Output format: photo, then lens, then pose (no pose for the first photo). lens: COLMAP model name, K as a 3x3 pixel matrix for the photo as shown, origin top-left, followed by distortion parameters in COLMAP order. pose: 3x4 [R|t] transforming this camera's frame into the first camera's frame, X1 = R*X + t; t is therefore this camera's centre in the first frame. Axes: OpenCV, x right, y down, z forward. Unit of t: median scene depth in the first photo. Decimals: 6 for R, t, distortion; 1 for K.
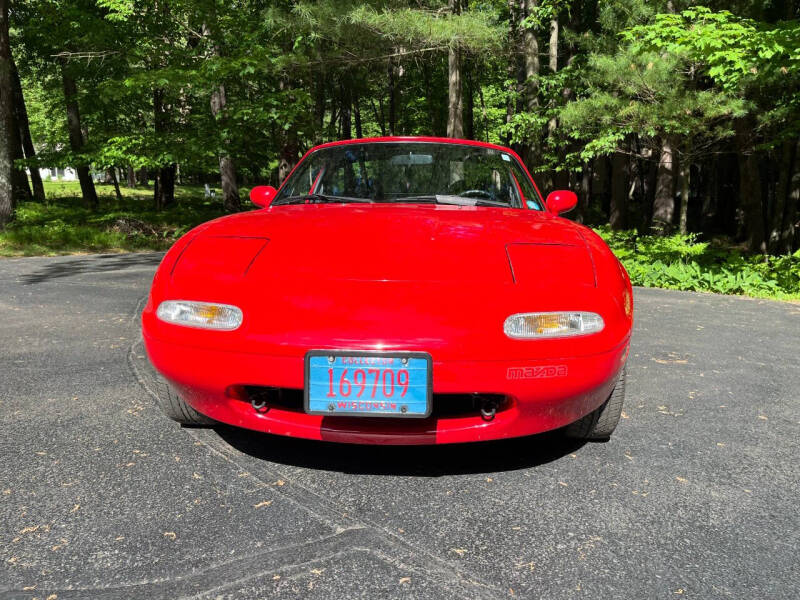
lens RADIAL K [[615.0, 0, 401.0], [0, 615.0, 299.1], [0, 0, 1]] dist [0.063652, -0.091709]
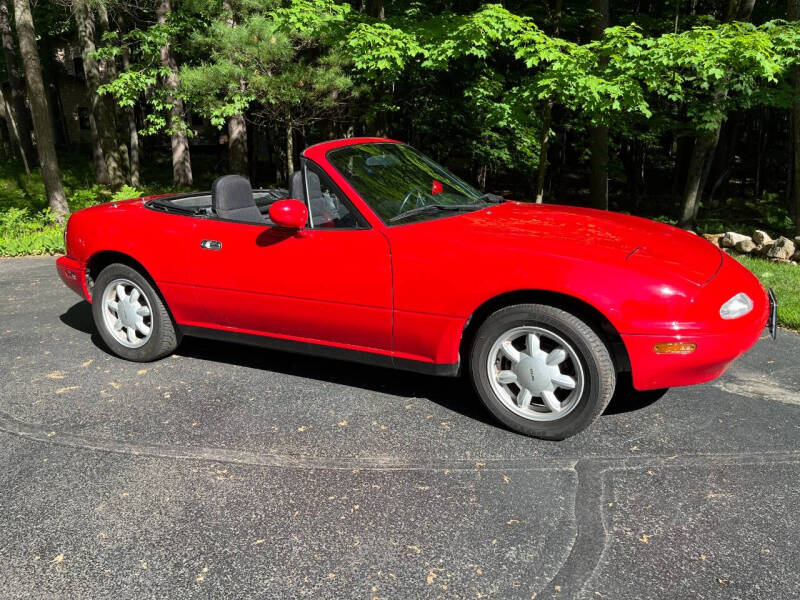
lens RADIAL K [[615.0, 0, 393.0], [0, 615.0, 297.7], [0, 0, 1]] dist [0.063652, -0.091709]
pose [[0.713510, -0.195439, 0.672836, -0.256363], [0.137776, 0.980696, 0.138758, -0.052273], [-0.686966, -0.006304, 0.726662, 0.057639]]
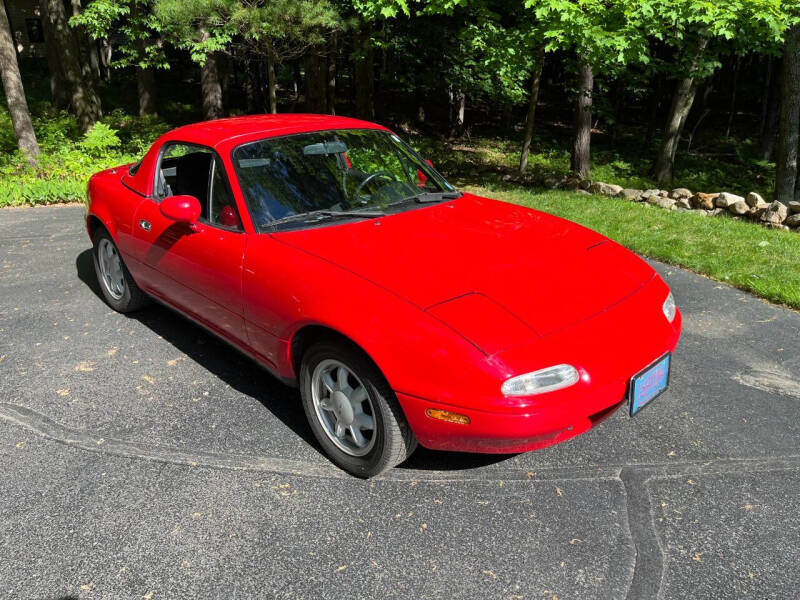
lens RADIAL K [[615.0, 0, 398.4], [0, 615.0, 298.5], [0, 0, 1]] dist [0.063652, -0.091709]
pose [[0.672094, -0.278851, 0.685953, -0.276970], [0.122157, 0.955442, 0.268715, -0.102960], [-0.730320, -0.096808, 0.676211, 0.089635]]
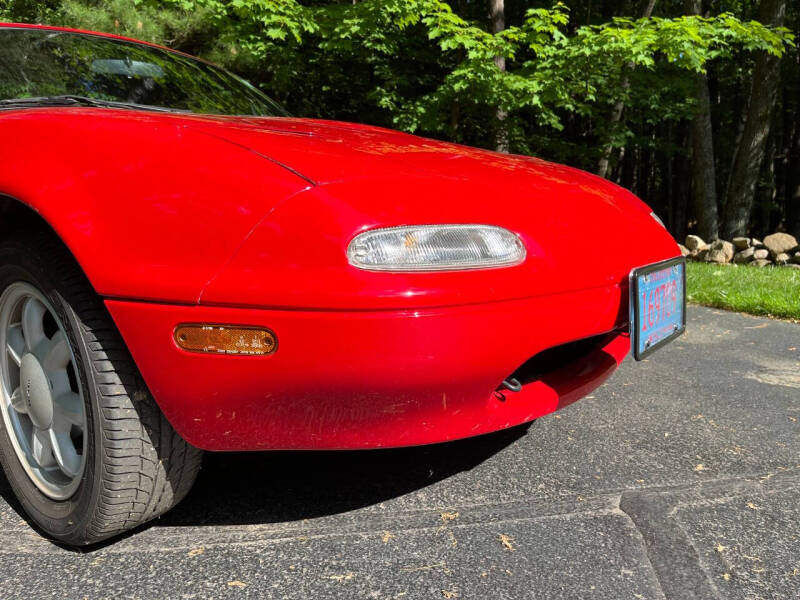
lens RADIAL K [[615.0, 0, 409.1], [0, 615.0, 305.4], [0, 0, 1]] dist [0.063652, -0.091709]
pose [[0.572341, -0.154791, 0.805273, -0.165686], [0.139236, 0.986107, 0.090591, 0.005101], [-0.808108, 0.060274, 0.585942, 0.156965]]
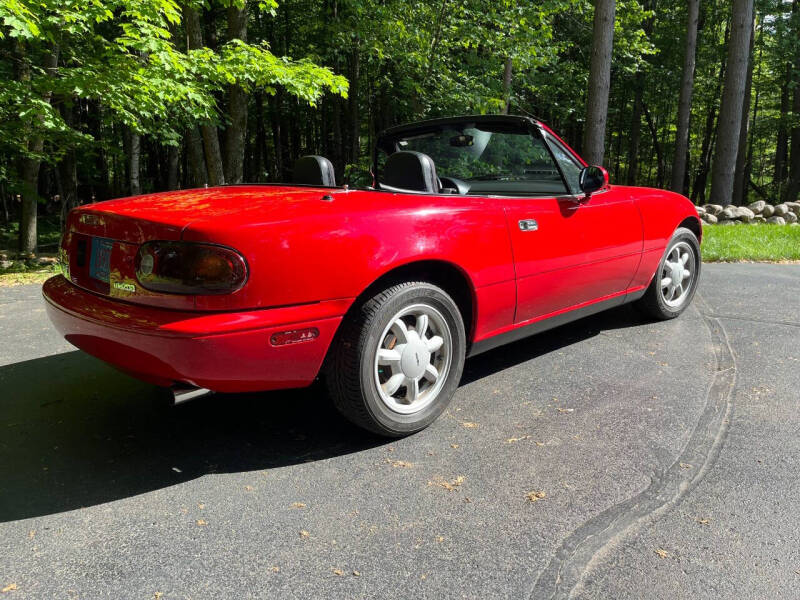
lens RADIAL K [[615.0, 0, 405.8], [0, 615.0, 295.9], [0, 0, 1]] dist [0.063652, -0.091709]
pose [[-0.429414, -0.194543, 0.881905, -0.335144], [0.153463, 0.946602, 0.283539, -0.112023], [-0.889974, 0.257095, -0.376629, 0.599436]]
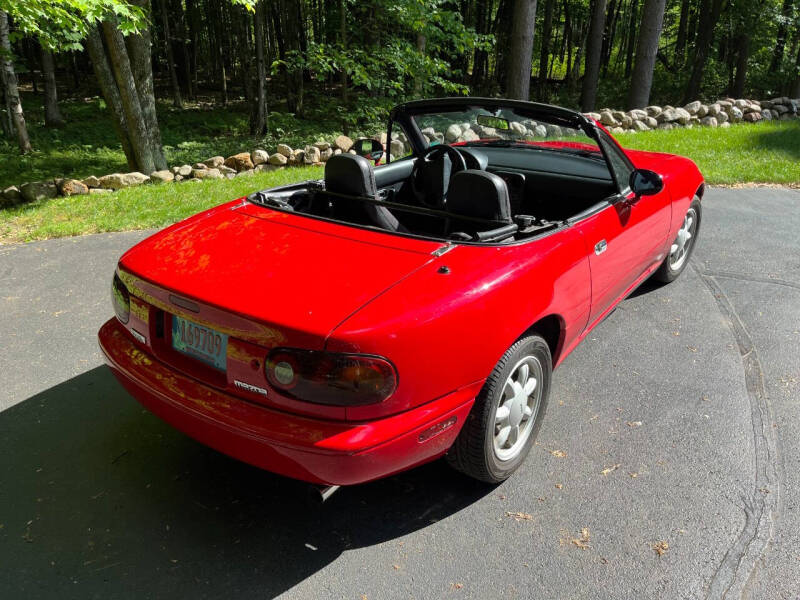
lens RADIAL K [[615.0, 0, 399.8], [0, 615.0, 306.5], [0, 0, 1]] dist [0.063652, -0.091709]
pose [[-0.562014, -0.351461, 0.748742, -0.263875], [0.141355, 0.851103, 0.505612, -0.196953], [-0.814959, 0.389999, -0.428651, 0.646765]]
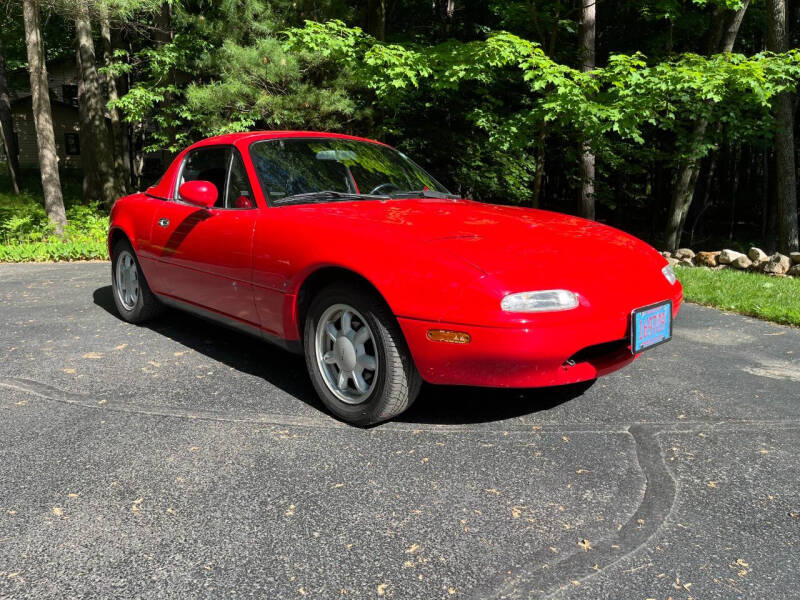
lens RADIAL K [[615.0, 0, 396.5], [0, 615.0, 289.8], [0, 0, 1]] dist [0.063652, -0.091709]
pose [[0.688727, -0.135633, 0.712221, -0.296979], [0.117269, 0.990251, 0.075179, -0.025571], [-0.715474, 0.031744, 0.697918, 0.078375]]
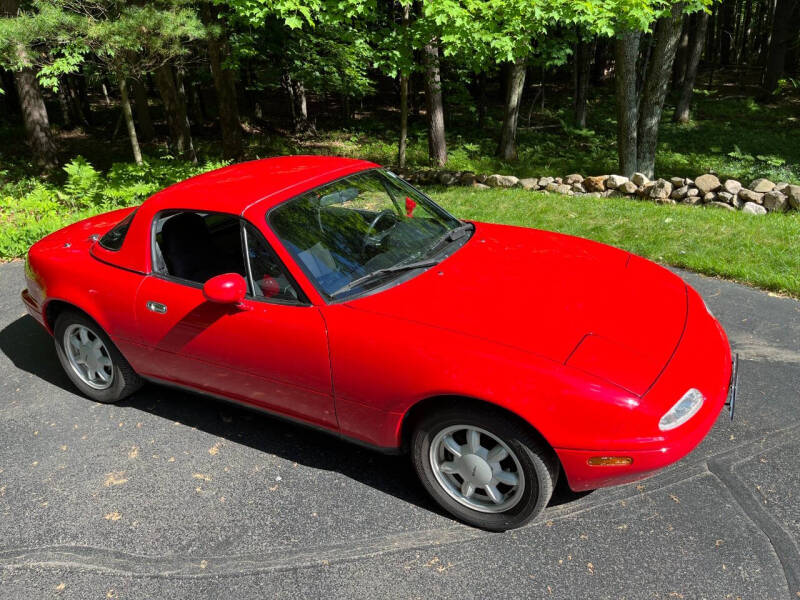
lens RADIAL K [[615.0, 0, 408.9], [0, 615.0, 304.1], [0, 0, 1]] dist [0.063652, -0.091709]
pose [[0.413436, -0.392063, 0.821801, -0.332716], [0.195102, 0.919732, 0.340630, -0.157098], [-0.889385, 0.019506, 0.456743, 0.197294]]
